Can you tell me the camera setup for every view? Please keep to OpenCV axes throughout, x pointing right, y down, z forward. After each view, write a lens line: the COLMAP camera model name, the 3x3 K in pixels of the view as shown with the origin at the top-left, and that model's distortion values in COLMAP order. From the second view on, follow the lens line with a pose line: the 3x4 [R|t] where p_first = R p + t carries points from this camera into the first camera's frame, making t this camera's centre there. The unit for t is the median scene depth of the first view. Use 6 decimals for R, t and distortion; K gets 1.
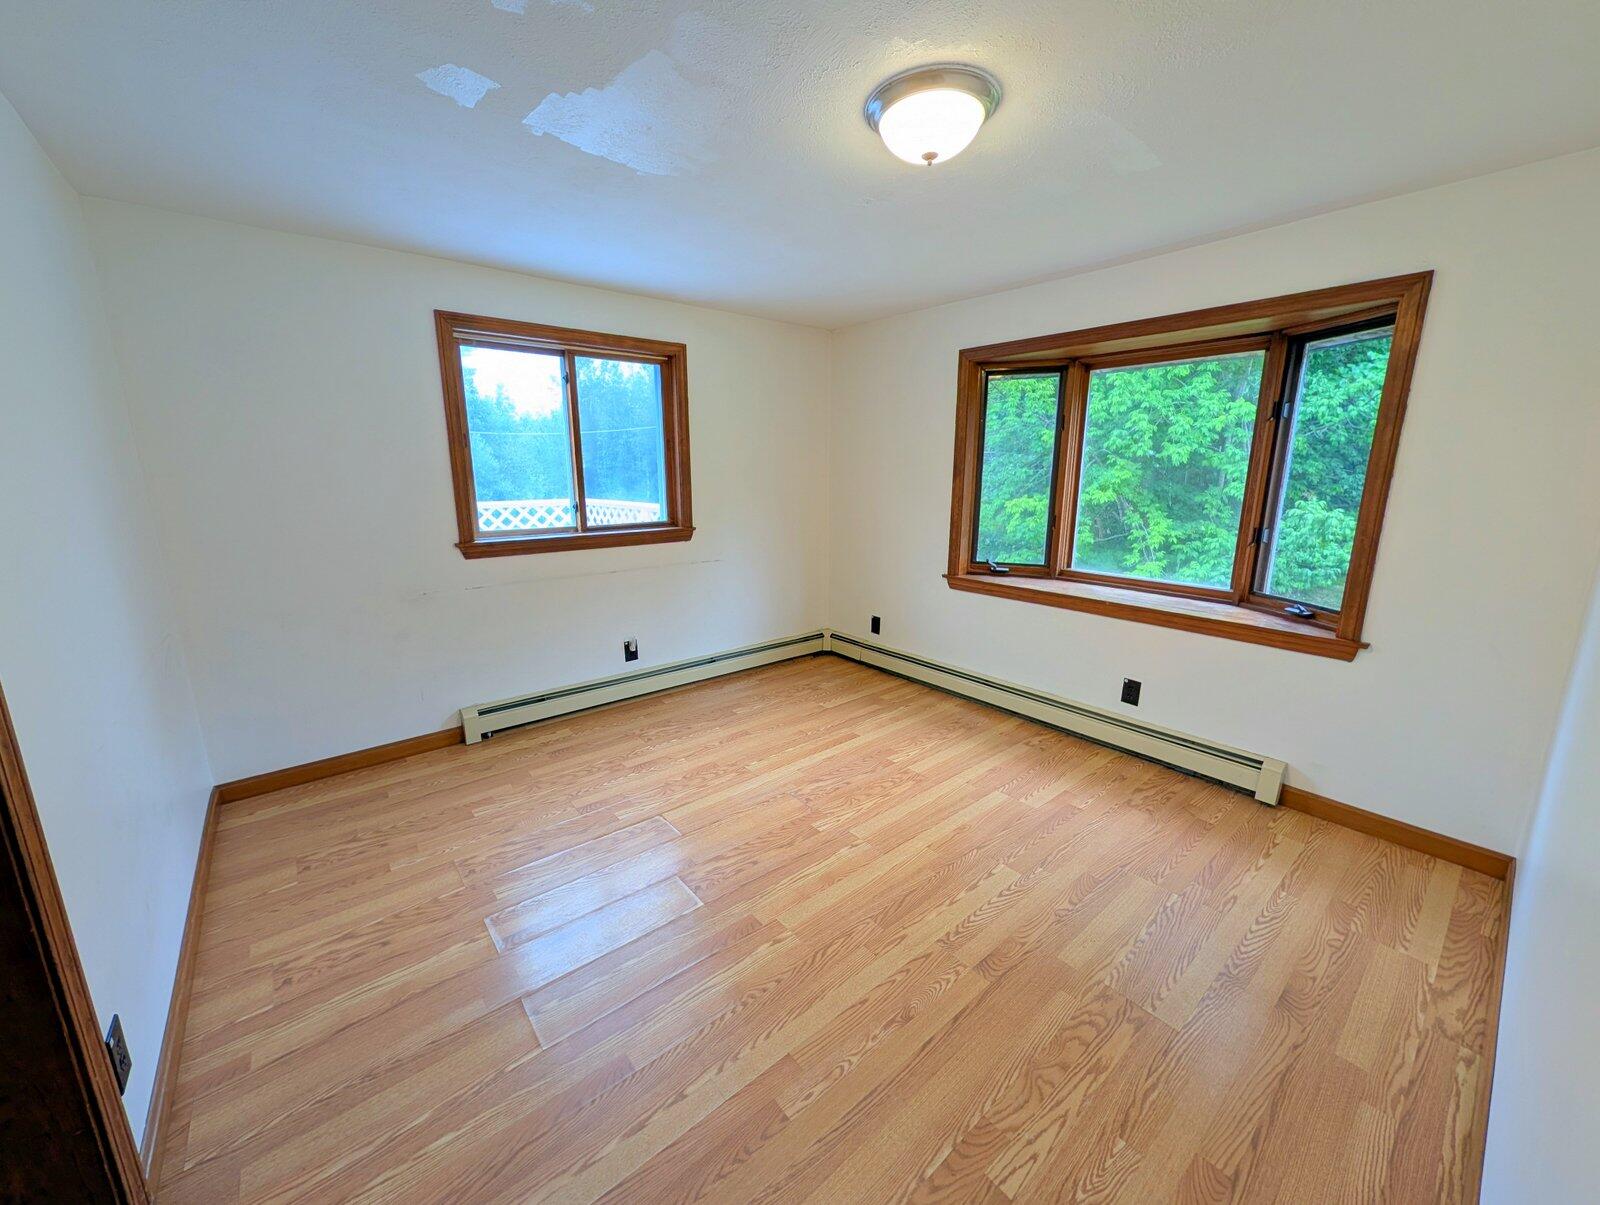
lens RADIAL K [[614.7, 0, 805.3], [0, 614.7, 599.2], [0, 0, 1]] dist [-0.000317, 0.000000]
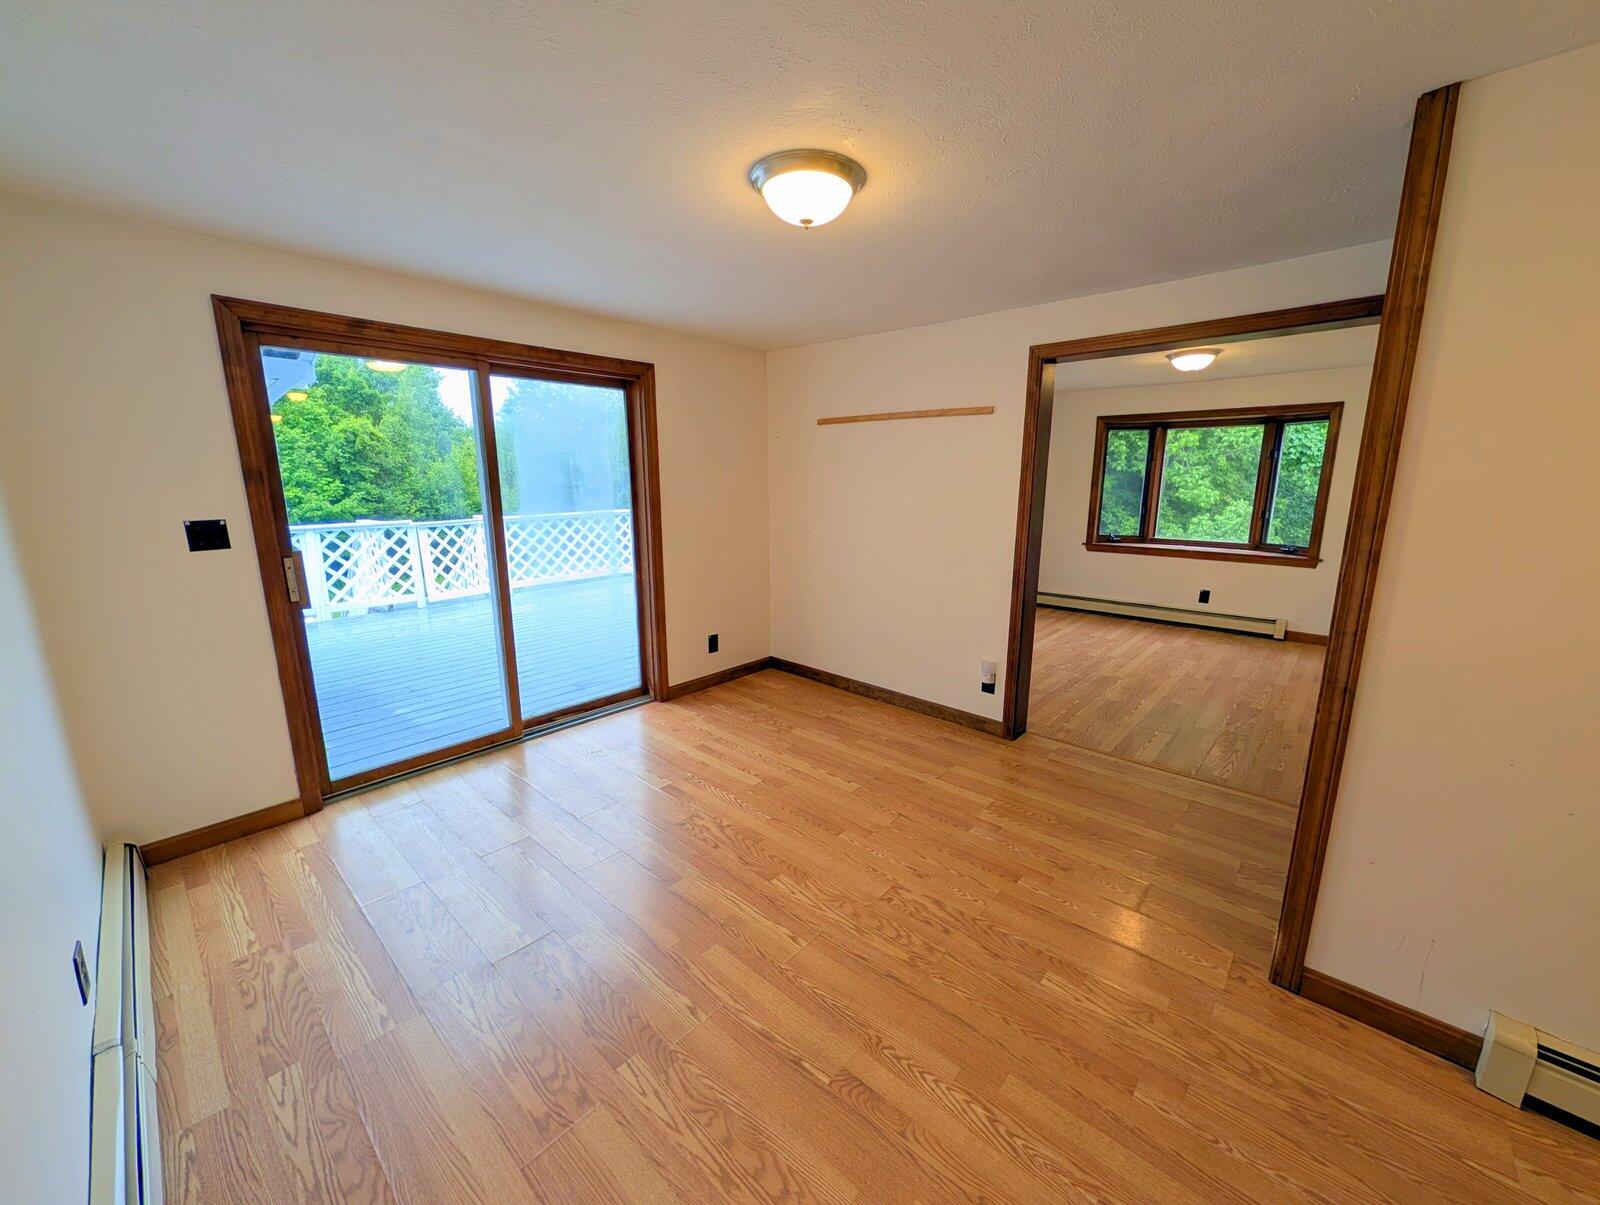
lens RADIAL K [[603.0, 0, 800.0], [0, 603.0, 602.5], [0, 0, 1]] dist [-0.009317, 0.000018]
pose [[0.992532, -0.032379, 0.117611, -0.975345], [0.033393, 0.999420, -0.006660, 0.141324], [-0.117327, 0.010537, 0.993037, -0.745610]]
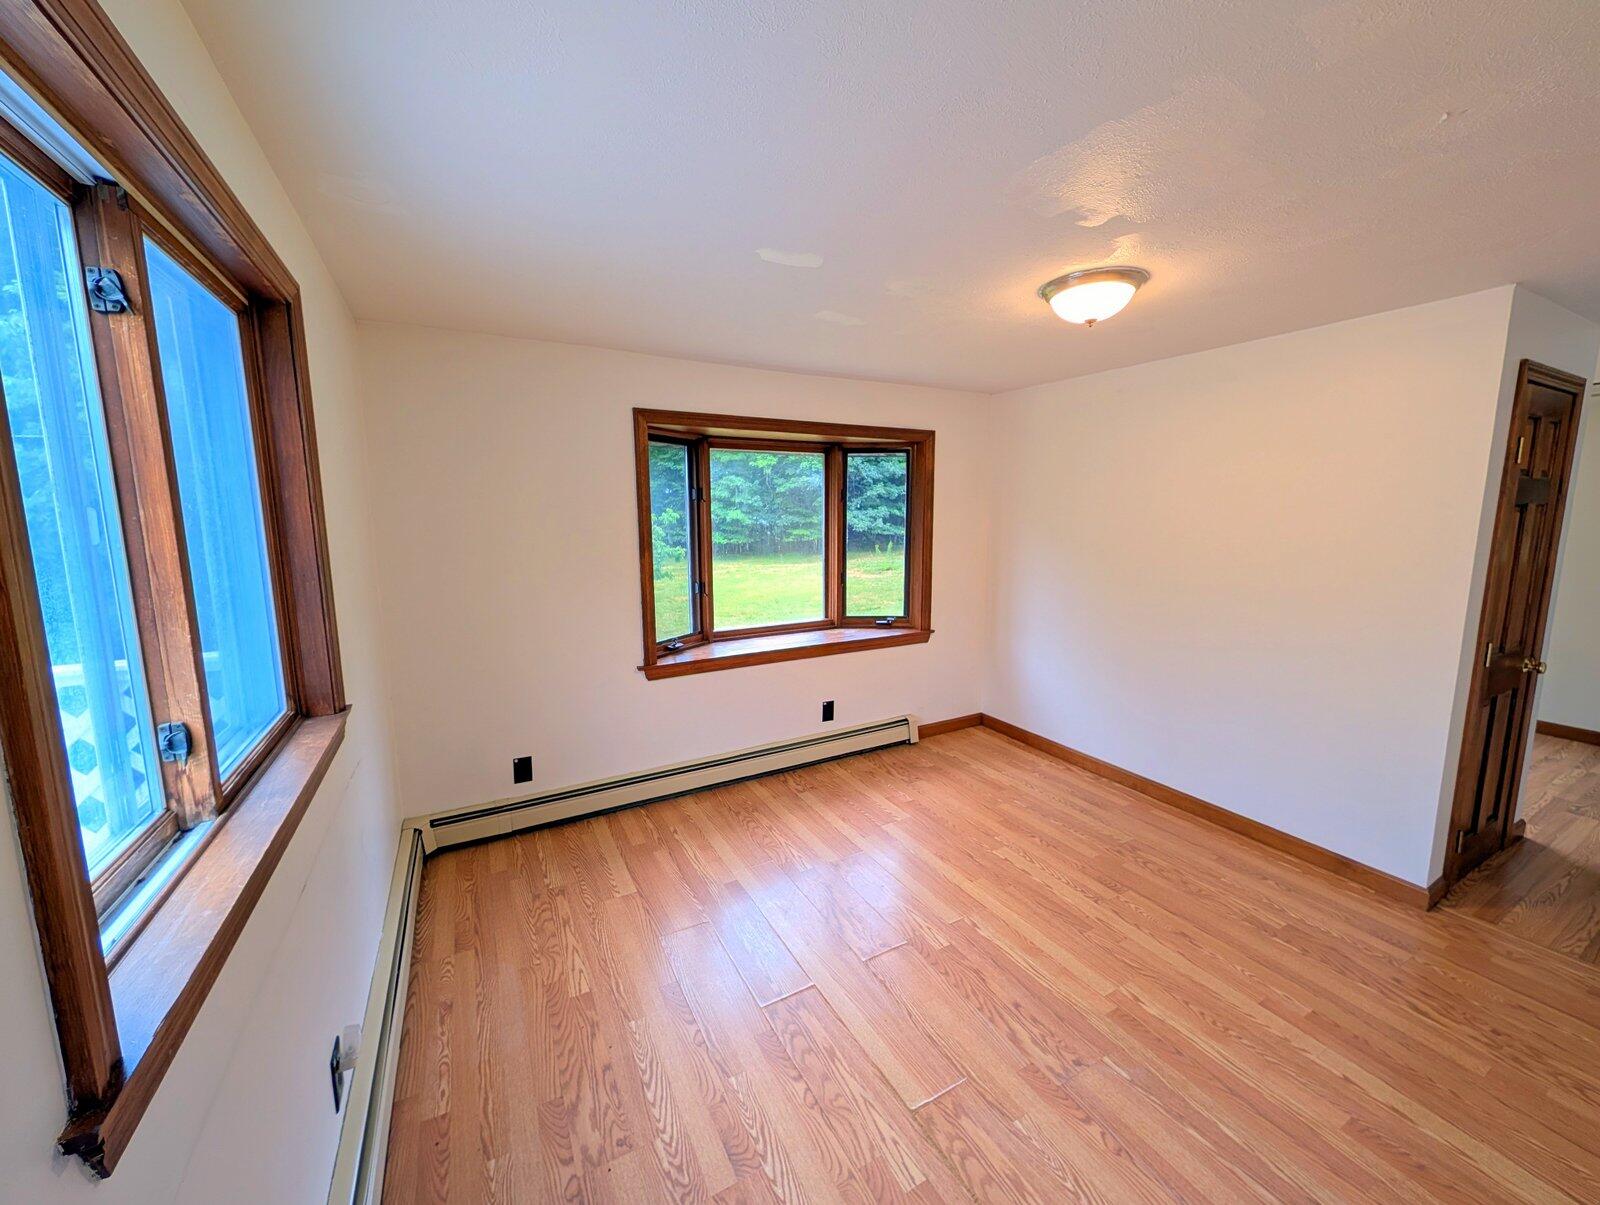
lens RADIAL K [[614.7, 0, 805.3], [0, 614.7, 599.2], [0, 0, 1]] dist [-0.000317, 0.000000]
pose [[0.194629, -0.142869, 0.970417, -0.670214], [0.214803, 0.971529, 0.099951, -0.208561], [-0.957068, 0.188995, 0.219776, 0.732536]]
